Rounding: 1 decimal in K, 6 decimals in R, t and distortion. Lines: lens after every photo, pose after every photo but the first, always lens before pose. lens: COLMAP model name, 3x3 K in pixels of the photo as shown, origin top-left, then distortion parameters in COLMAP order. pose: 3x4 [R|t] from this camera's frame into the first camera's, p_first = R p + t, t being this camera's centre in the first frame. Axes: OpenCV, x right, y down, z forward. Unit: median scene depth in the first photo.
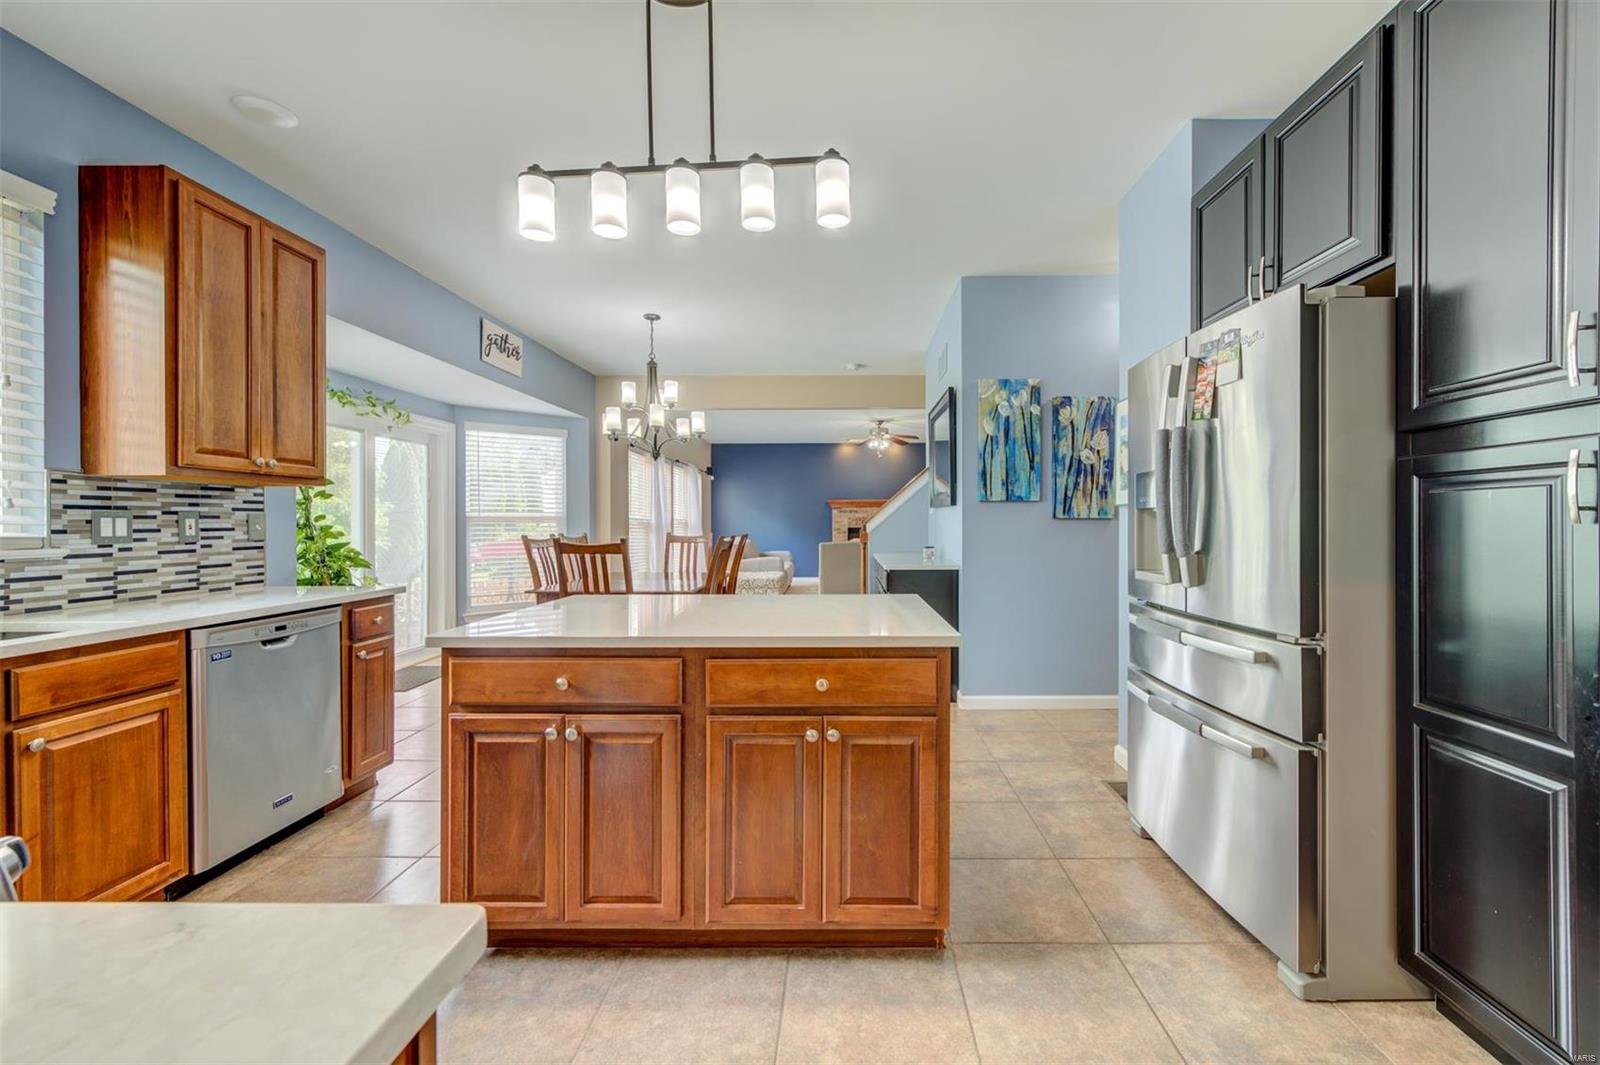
lens RADIAL K [[653.3, 0, 816.8], [0, 653.3, 521.0], [0, 0, 1]] dist [0.006012, -0.001652]
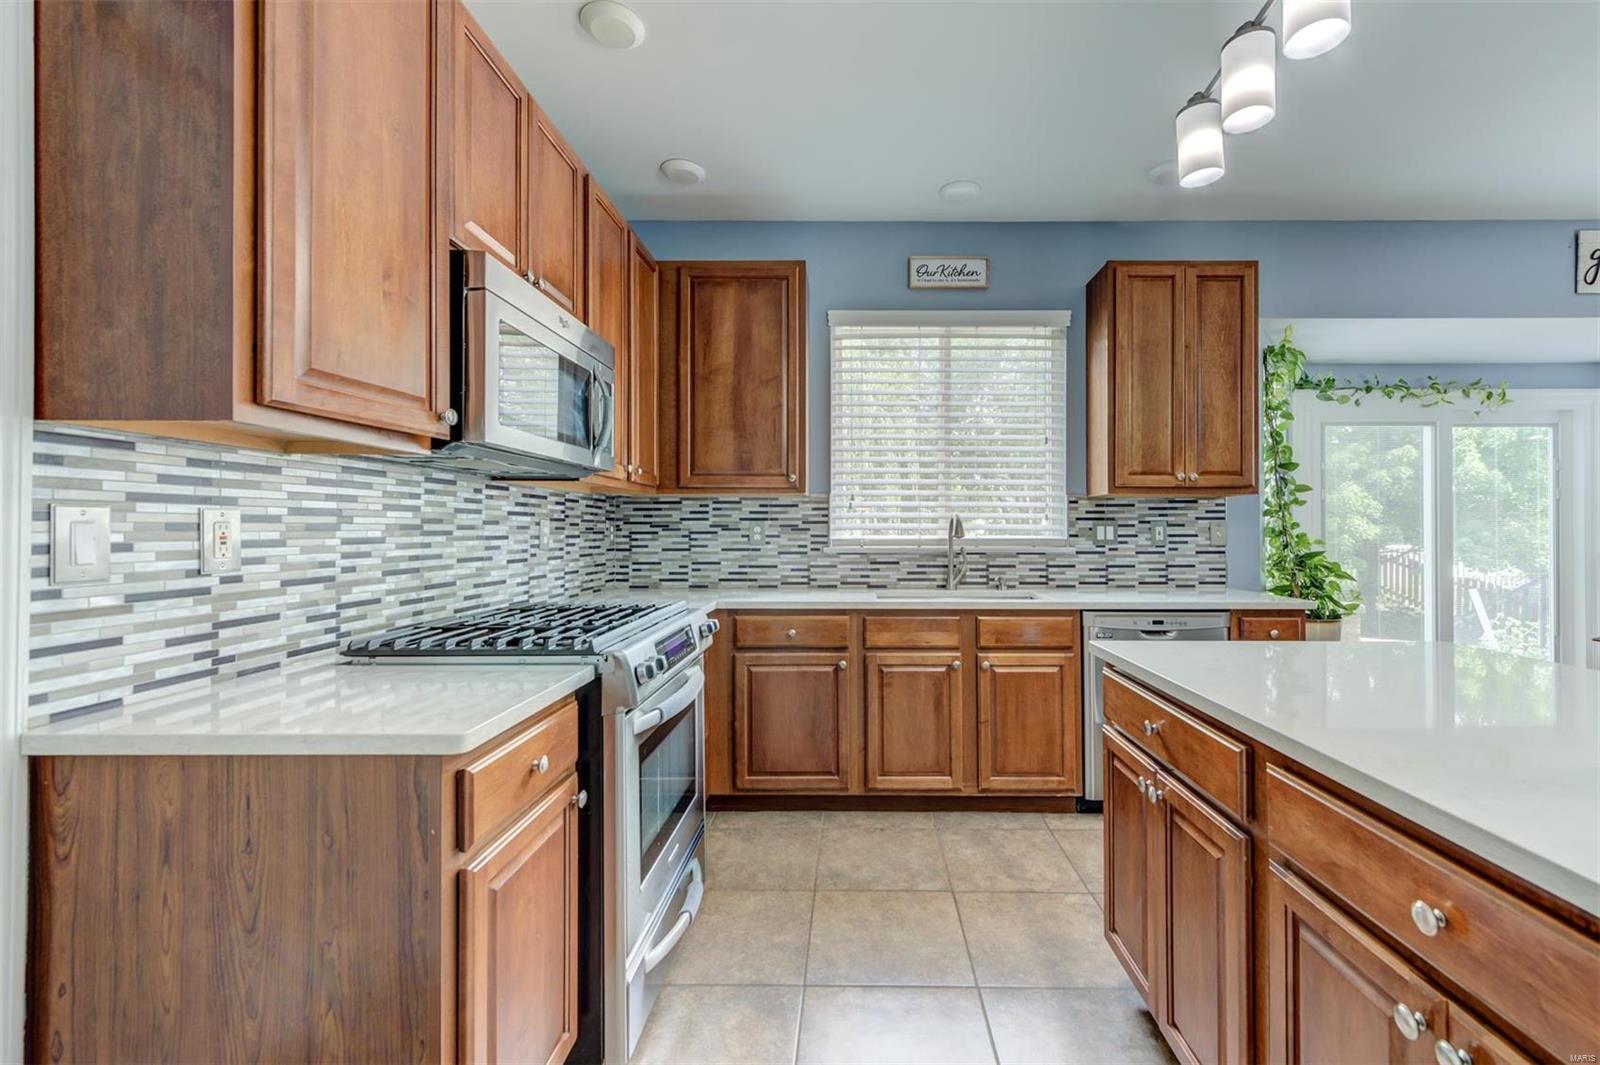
lens RADIAL K [[653.3, 0, 859.5], [0, 653.3, 525.7], [0, 0, 1]] dist [0.006012, -0.001652]
pose [[0.028795, -0.004095, -0.999577, 0.290104], [0.000697, 0.999991, -0.004076, -0.000658], [0.999585, -0.000579, 0.028797, 0.429814]]
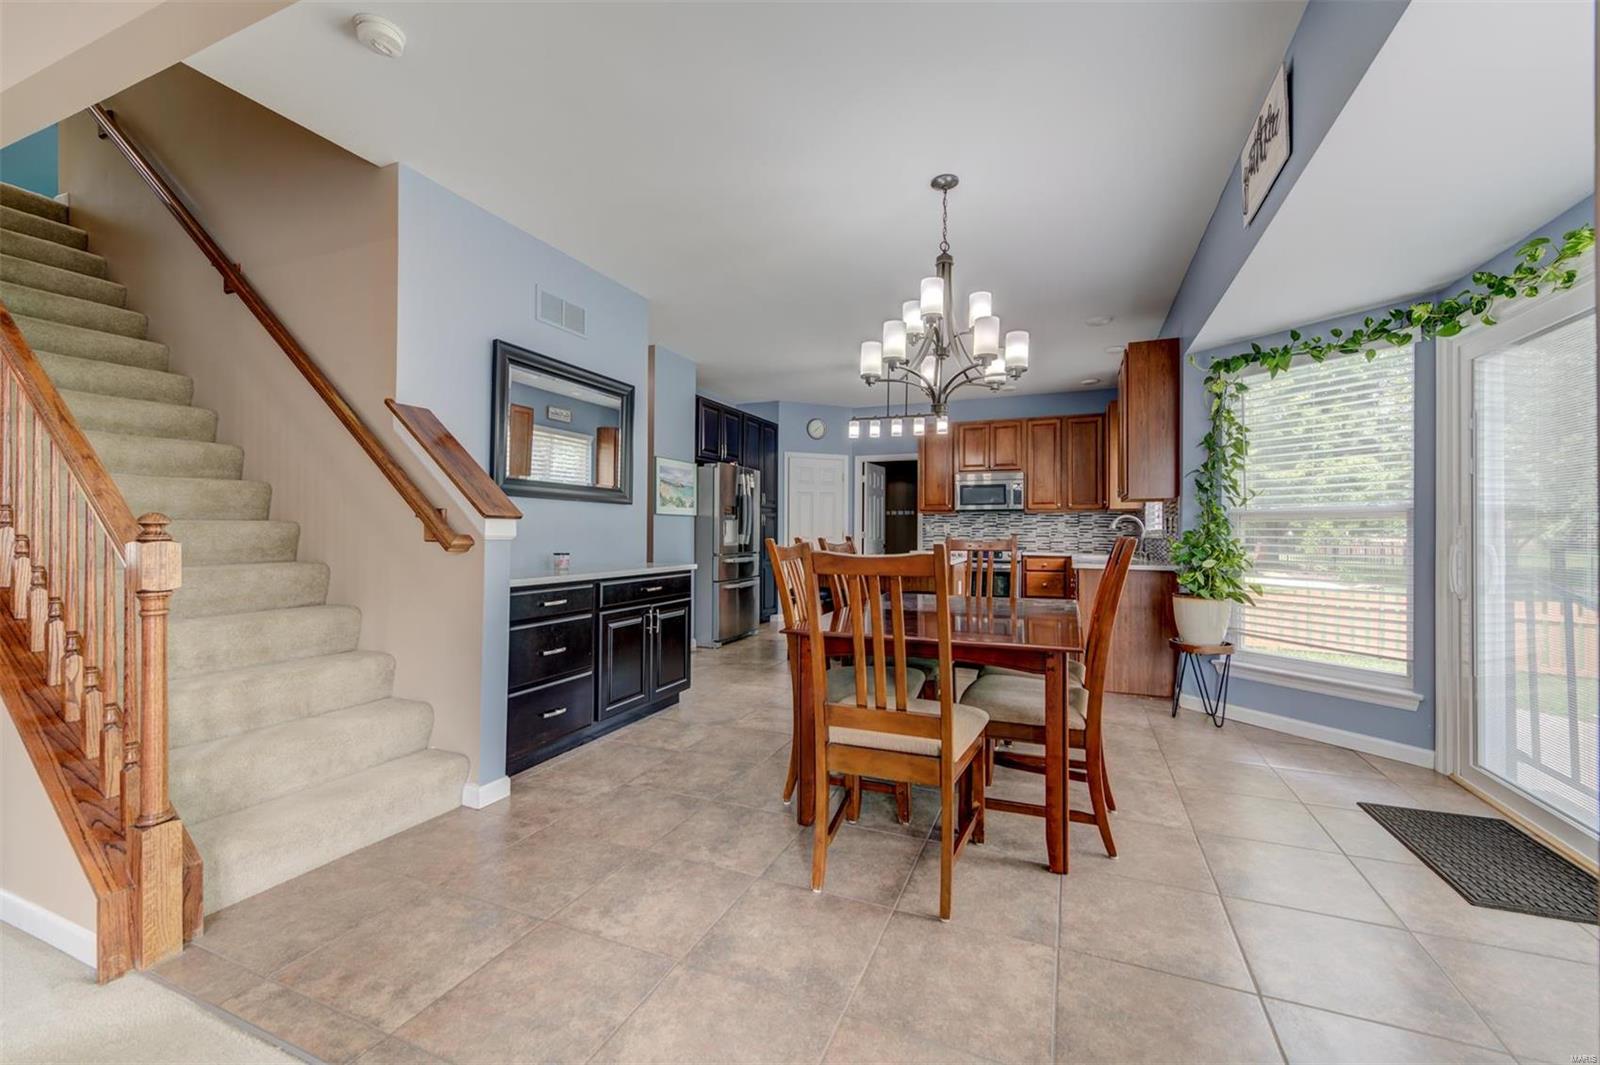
lens RADIAL K [[653.3, 0, 793.2], [0, 653.3, 527.4], [0, 0, 1]] dist [0.006012, -0.001652]
pose [[-0.930365, 0.000783, 0.366633, -0.723998], [-0.002285, 0.999966, -0.007933, 0.033608], [-0.366627, -0.008218, -0.930332, 3.311465]]
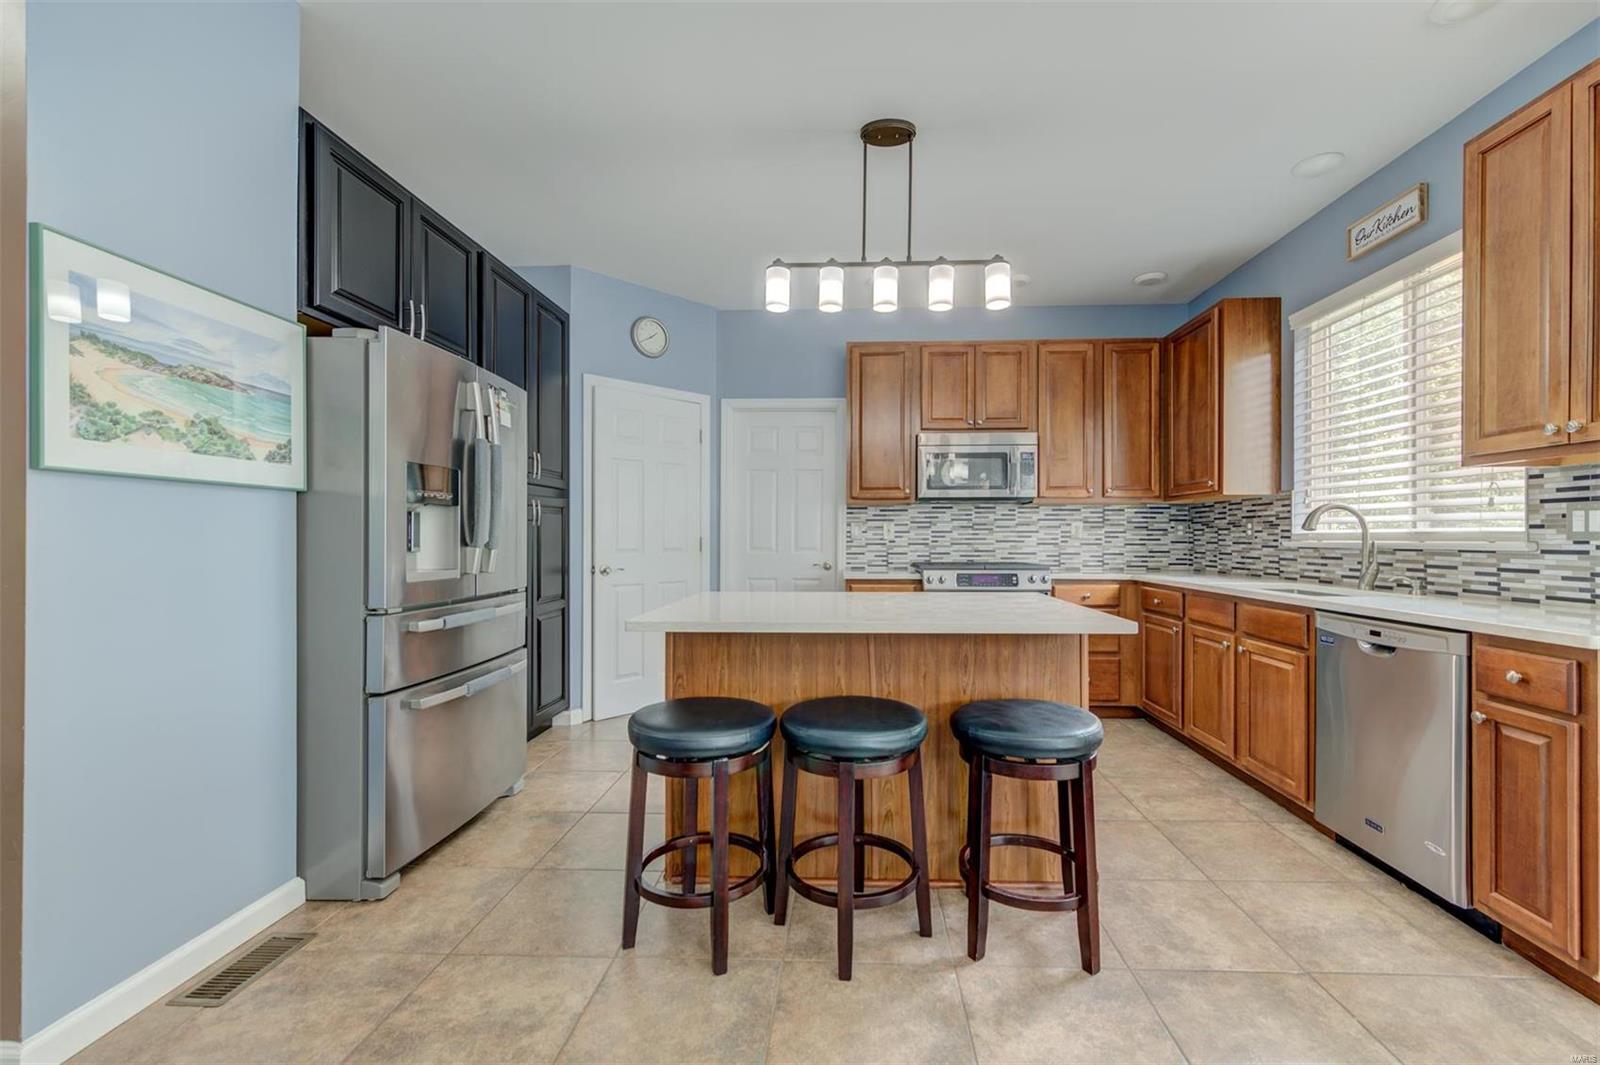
lens RADIAL K [[653.3, 0, 829.3], [0, 653.3, 539.2], [0, 0, 1]] dist [0.006012, -0.001652]
pose [[-0.999996, 0.001858, 0.002156, -0.065667], [0.001862, 0.999997, 0.001502, 0.029632], [-0.002153, 0.001506, -0.999997, 1.834109]]
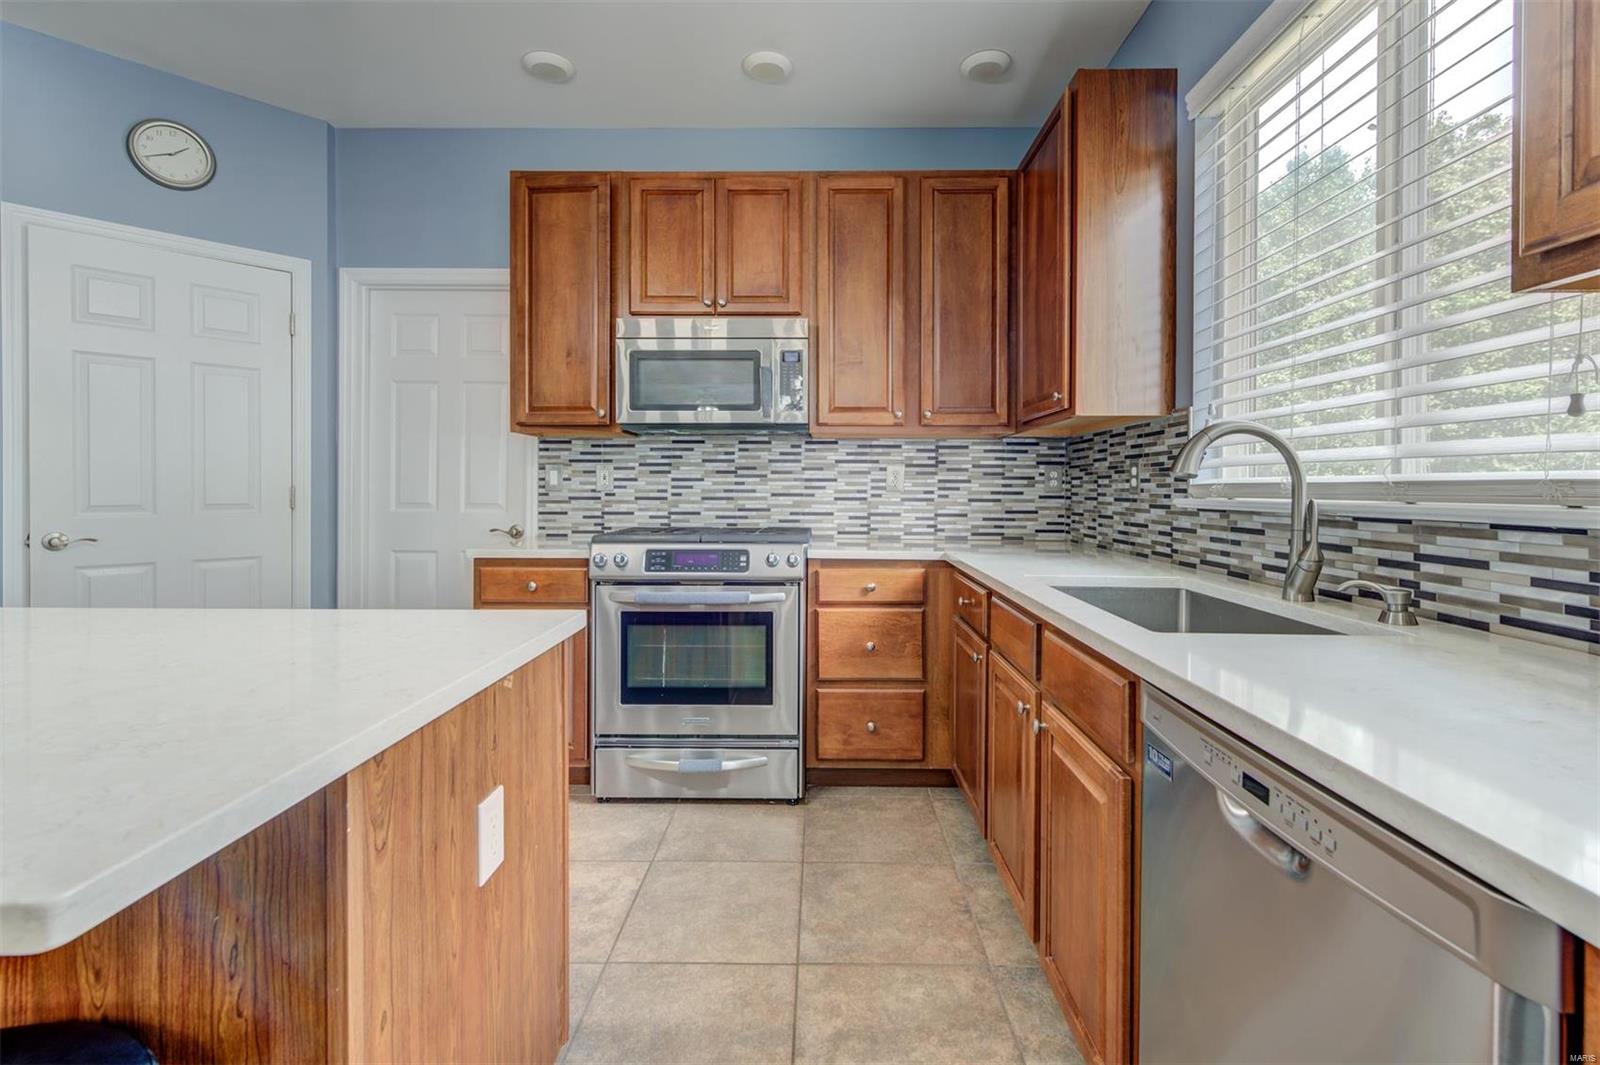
lens RADIAL K [[708.7, 0, 811.5], [0, 708.7, 492.8], [0, 0, 1]] dist [0.004946, -0.000888]
pose [[-0.999811, -0.001990, -0.019348, -0.589995], [-0.002113, 0.999977, 0.006379, 0.027295], [0.019335, 0.006419, -0.999792, 1.265944]]
